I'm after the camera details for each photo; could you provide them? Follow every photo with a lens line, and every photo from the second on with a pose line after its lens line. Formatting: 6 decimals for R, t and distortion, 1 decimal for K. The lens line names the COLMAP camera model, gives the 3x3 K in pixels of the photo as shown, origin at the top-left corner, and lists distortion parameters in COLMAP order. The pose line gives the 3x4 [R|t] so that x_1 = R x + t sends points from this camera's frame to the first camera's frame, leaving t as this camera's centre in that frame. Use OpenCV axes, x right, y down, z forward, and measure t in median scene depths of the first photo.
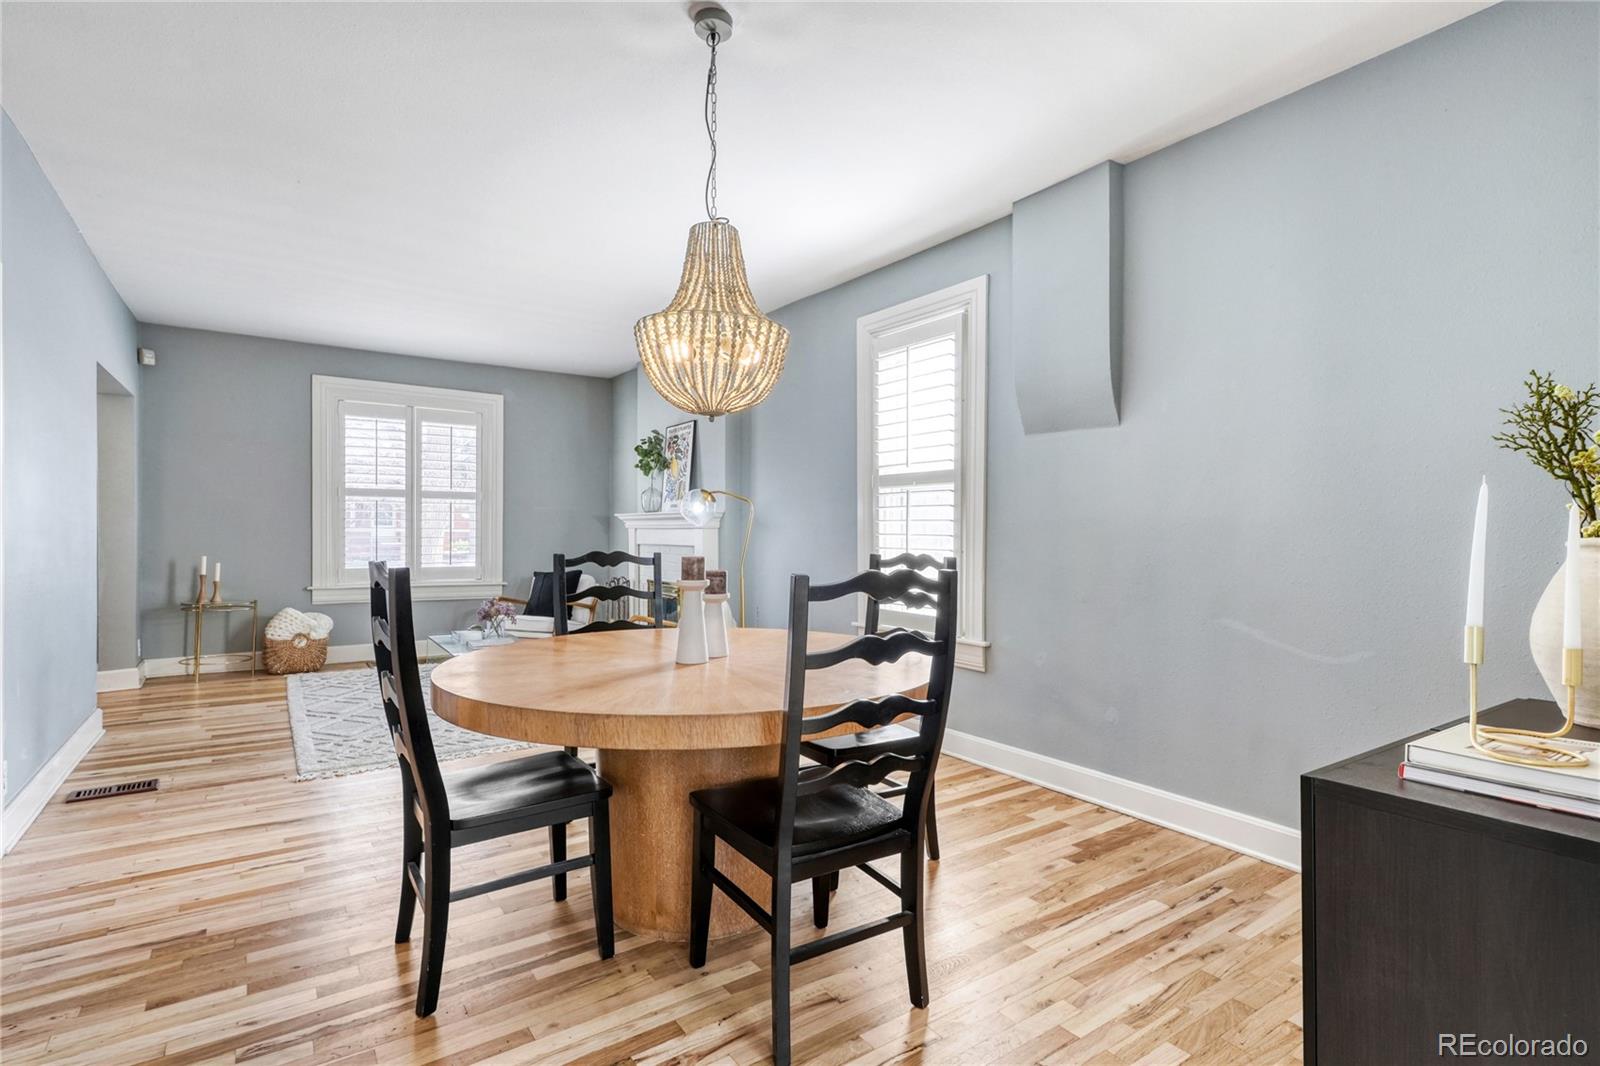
lens RADIAL K [[782.9, 0, 860.5], [0, 782.9, 537.7], [0, 0, 1]] dist [0.003977, 0.000490]
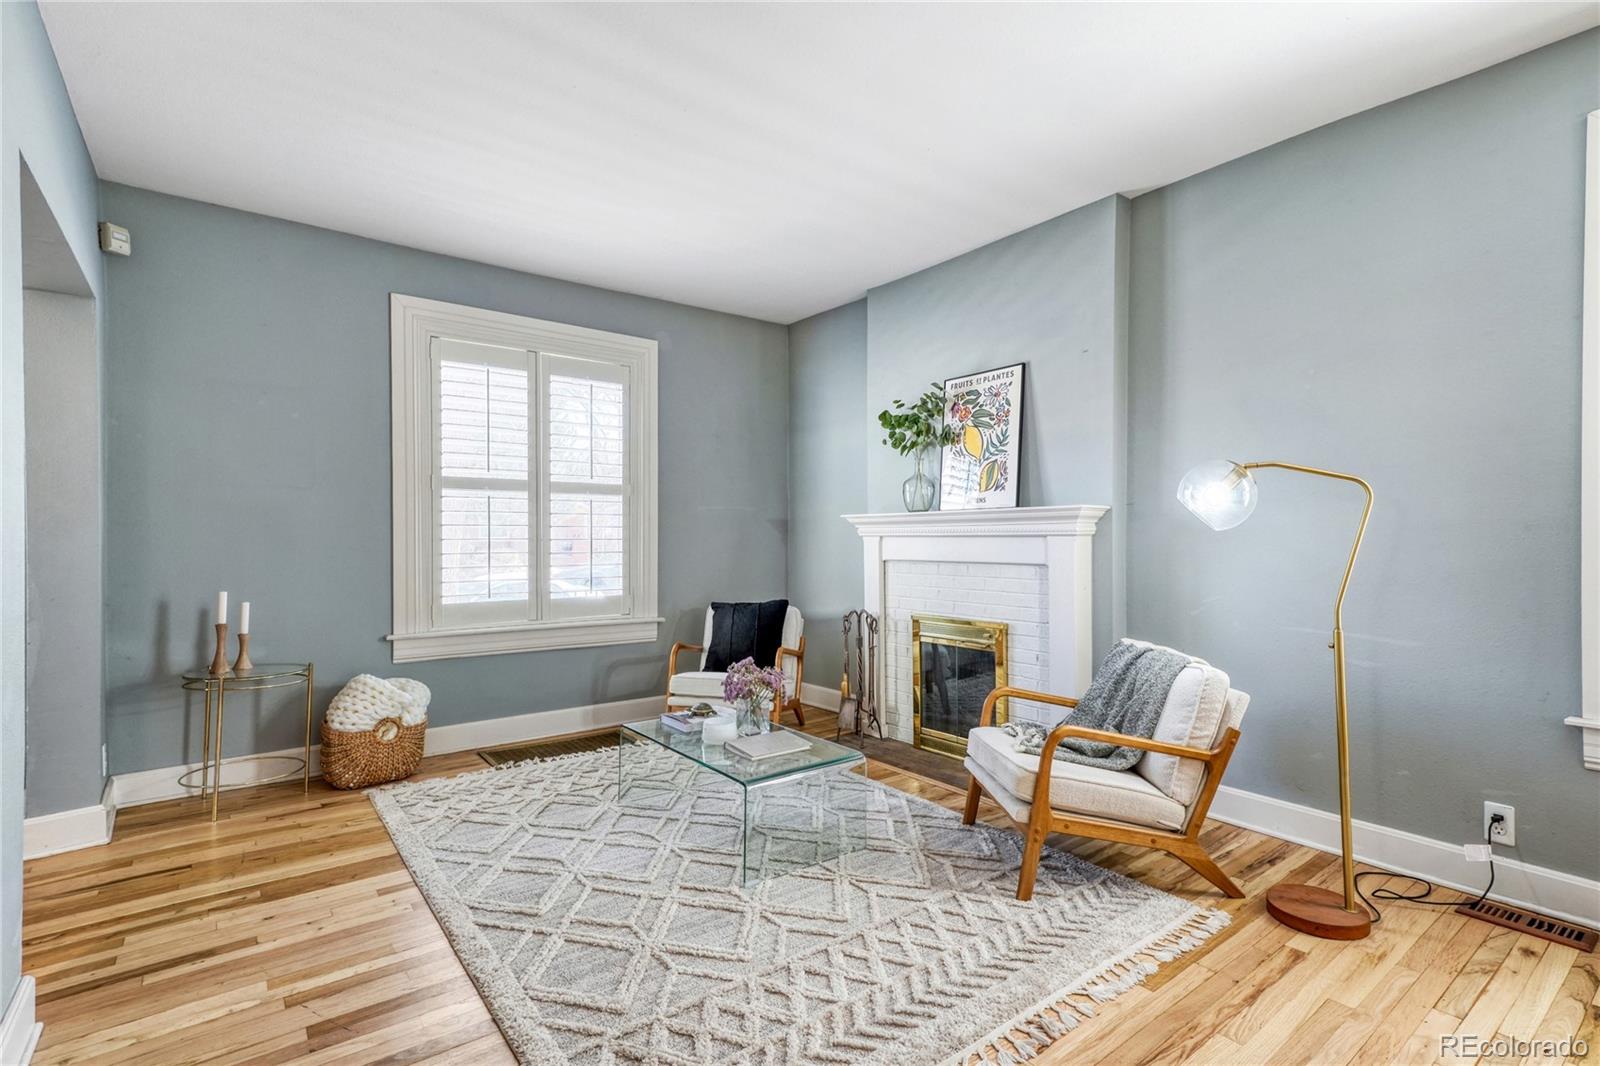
lens RADIAL K [[770.6, 0, 841.6], [0, 770.6, 540.5], [0, 0, 1]] dist [0.021750, -0.001012]
pose [[0.999379, -0.008806, 0.034112, -0.365339], [0.008932, 0.999954, -0.003551, -0.006911], [-0.034079, 0.003853, 0.999412, 0.374976]]
